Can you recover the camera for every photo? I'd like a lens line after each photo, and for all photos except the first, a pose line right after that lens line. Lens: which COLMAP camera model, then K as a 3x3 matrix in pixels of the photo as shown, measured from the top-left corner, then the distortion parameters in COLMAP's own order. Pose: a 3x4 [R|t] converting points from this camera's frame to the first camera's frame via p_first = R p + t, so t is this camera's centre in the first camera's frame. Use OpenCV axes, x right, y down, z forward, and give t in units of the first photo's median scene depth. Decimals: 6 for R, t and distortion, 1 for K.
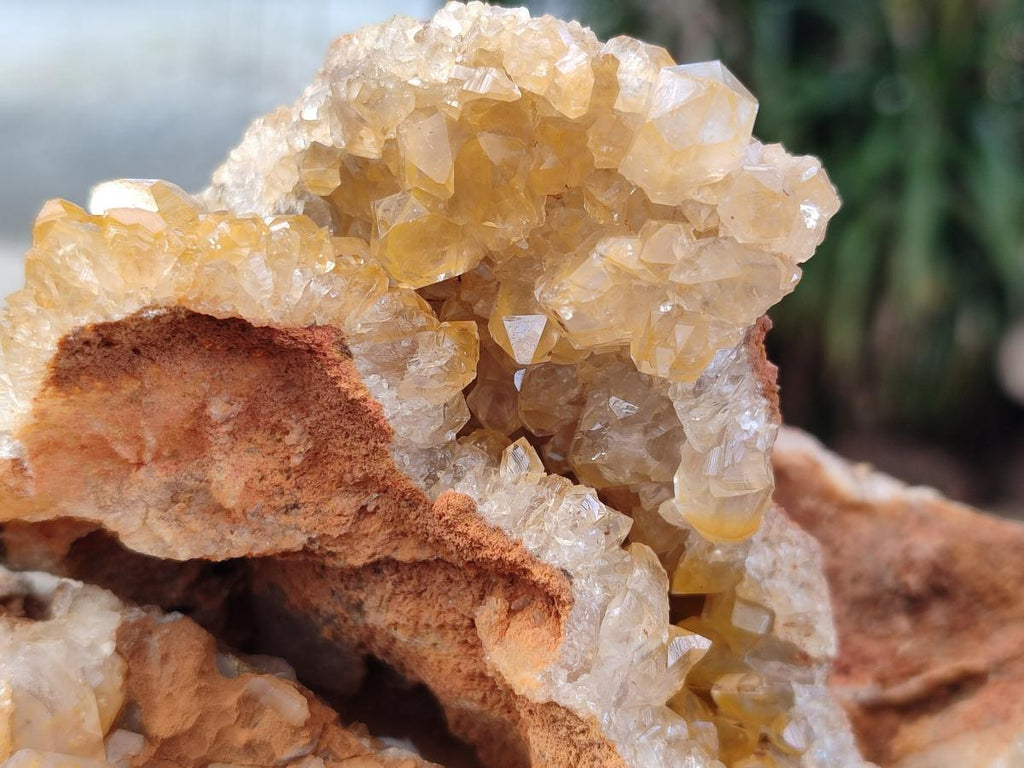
lens RADIAL K [[1619.4, 0, 512.0], [0, 1619.4, 384.0], [0, 0, 1]] dist [0.326586, -2.547347]
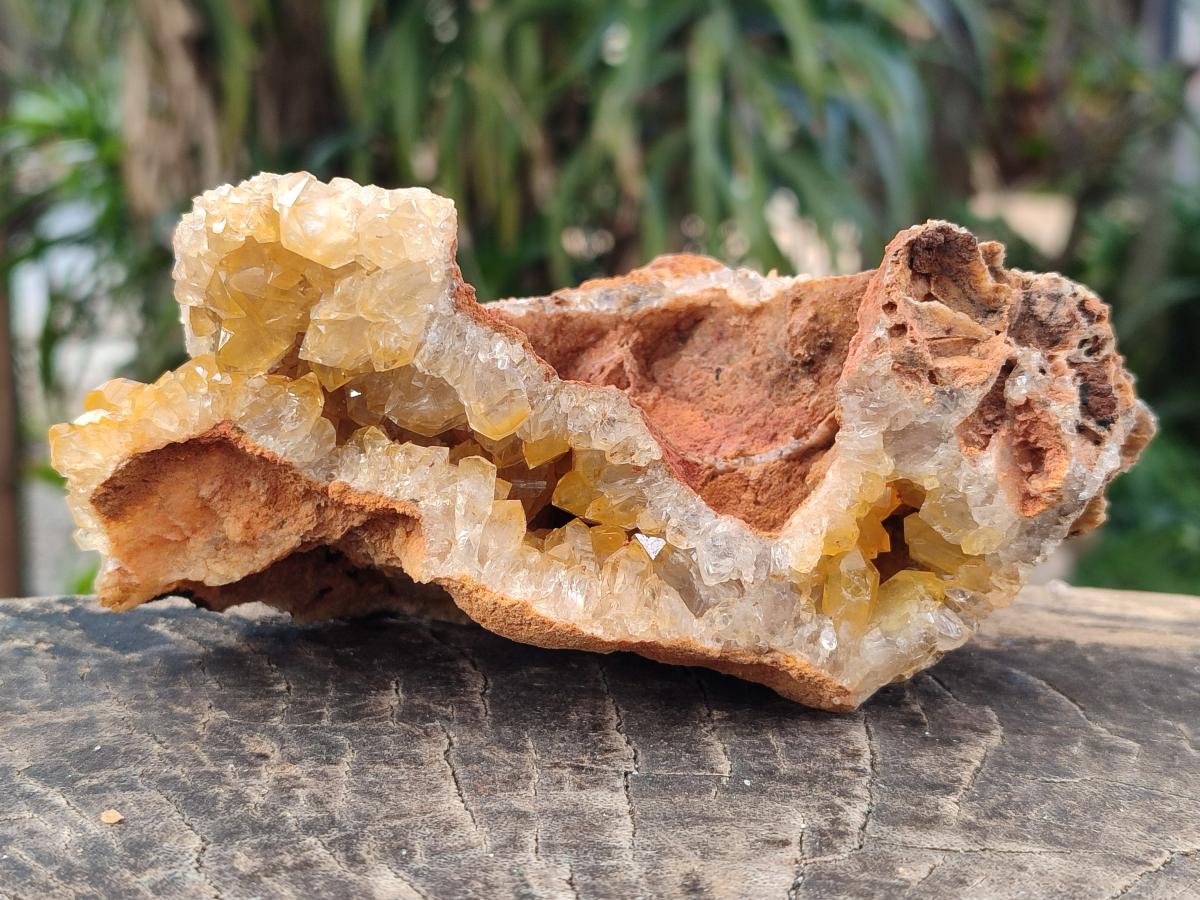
lens RADIAL K [[1897.8, 0, 600.0], [0, 1897.8, 450.0], [0, 0, 1]] dist [0.326586, -2.547347]
pose [[0.824873, -0.397003, -0.402458, 0.927497], [0.449557, 0.892301, 0.041201, 0.077556], [0.342757, -0.214913, 0.914511, -0.592540]]
